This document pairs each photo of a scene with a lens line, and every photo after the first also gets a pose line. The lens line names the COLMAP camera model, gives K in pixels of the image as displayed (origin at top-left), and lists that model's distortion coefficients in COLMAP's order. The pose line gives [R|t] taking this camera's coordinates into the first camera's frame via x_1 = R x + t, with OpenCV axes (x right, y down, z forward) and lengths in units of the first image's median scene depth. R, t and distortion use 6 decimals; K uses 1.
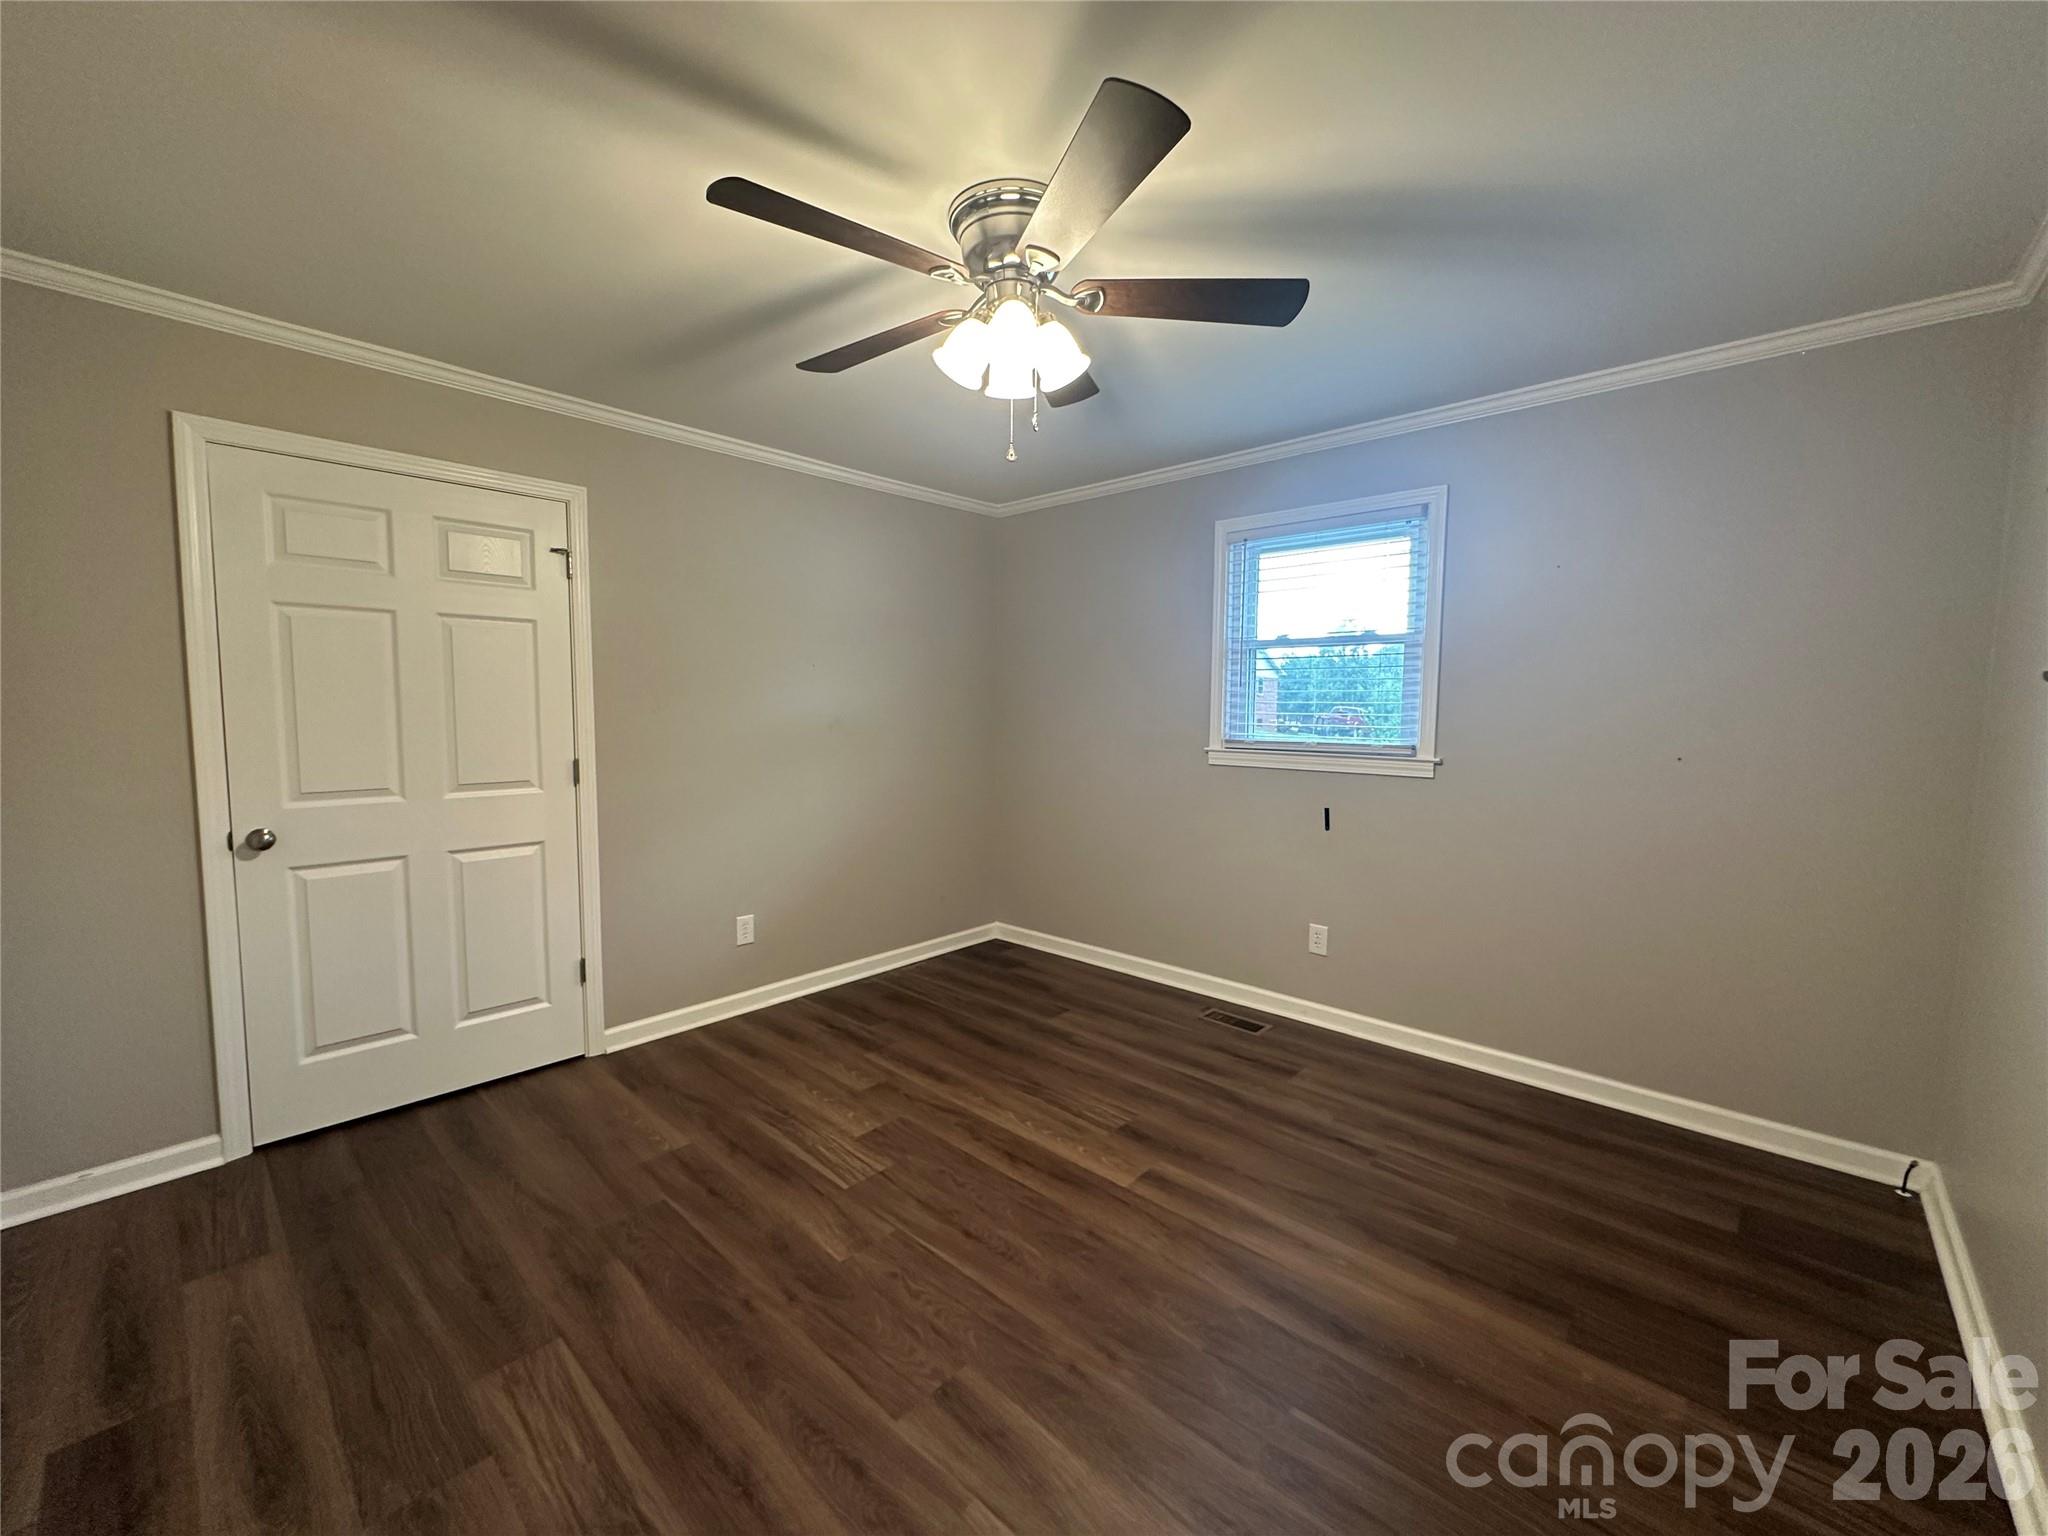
lens RADIAL K [[821.4, 0, 1018.4], [0, 821.4, 764.6], [0, 0, 1]] dist [0.001016, -0.000220]
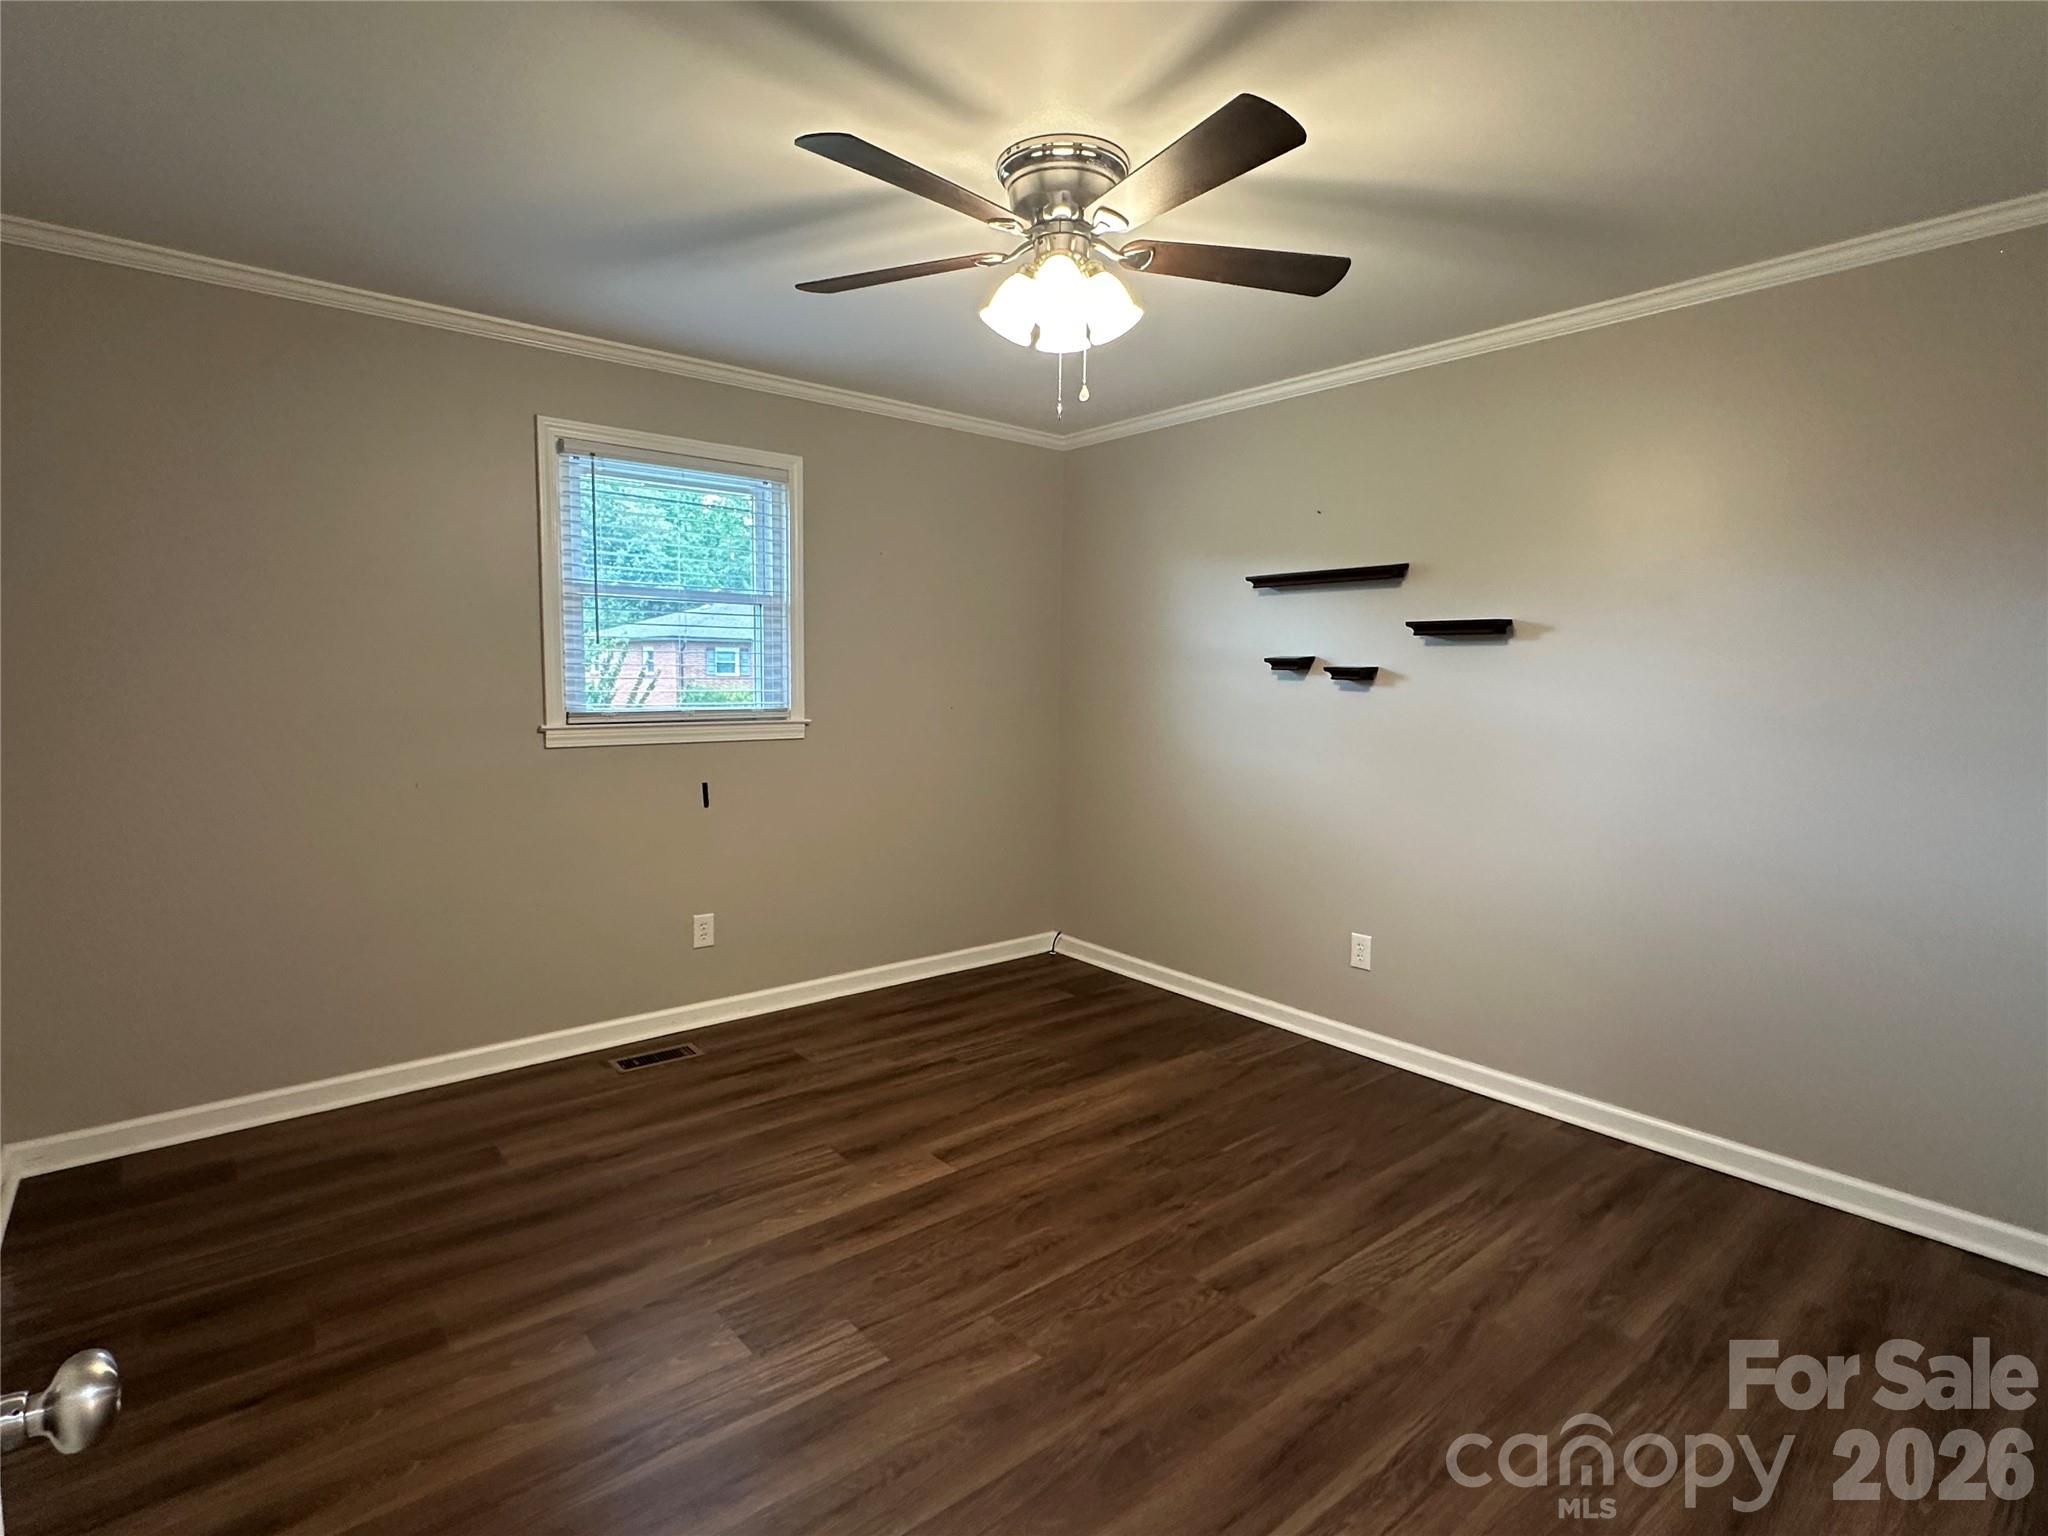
lens RADIAL K [[1033.7, 0, 1028.3], [0, 1033.7, 775.6], [0, 0, 1]] dist [0.002227, 0.001647]
pose [[0.120279, -0.102581, 0.987426, -0.952541], [0.062938, 0.993434, 0.095539, -0.055725], [-0.990743, 0.050655, 0.125946, 0.692075]]
